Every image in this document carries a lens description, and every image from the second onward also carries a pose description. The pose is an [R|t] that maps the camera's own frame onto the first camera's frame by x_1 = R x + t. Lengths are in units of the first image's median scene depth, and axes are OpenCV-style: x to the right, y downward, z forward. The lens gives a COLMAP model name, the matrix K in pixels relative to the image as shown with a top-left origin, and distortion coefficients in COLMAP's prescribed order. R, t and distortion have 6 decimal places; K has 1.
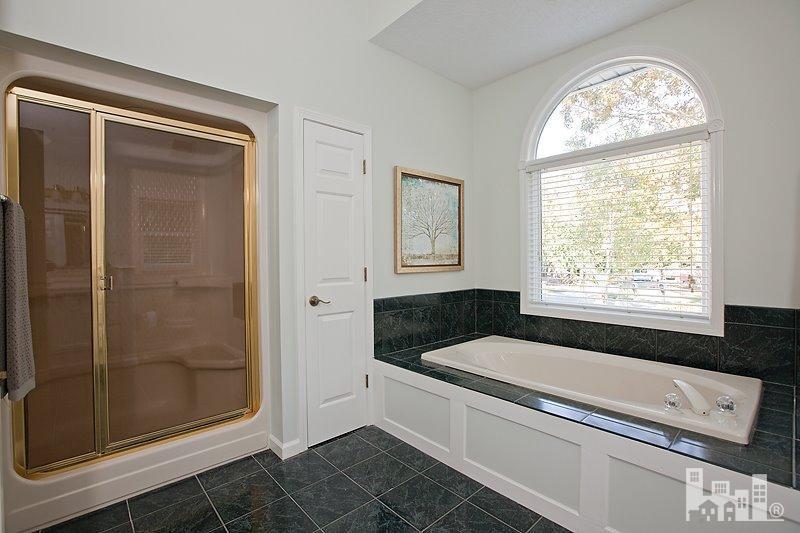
lens RADIAL K [[365.2, 0, 399.8], [0, 365.2, 264.3], [0, 0, 1]] dist [-0.028425, 0.003343]
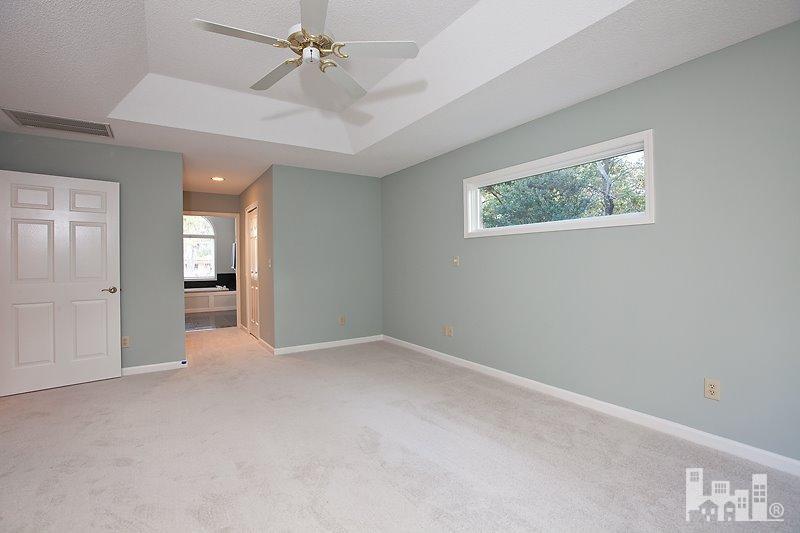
lens RADIAL K [[365.2, 0, 399.6], [0, 365.2, 264.3], [0, 0, 1]] dist [-0.028425, 0.003343]
pose [[0.154817, 0.002348, 0.987940, -3.460813], [0.014456, 0.999885, -0.004642, 0.046418], [-0.987837, 0.015000, 0.154765, -2.138906]]
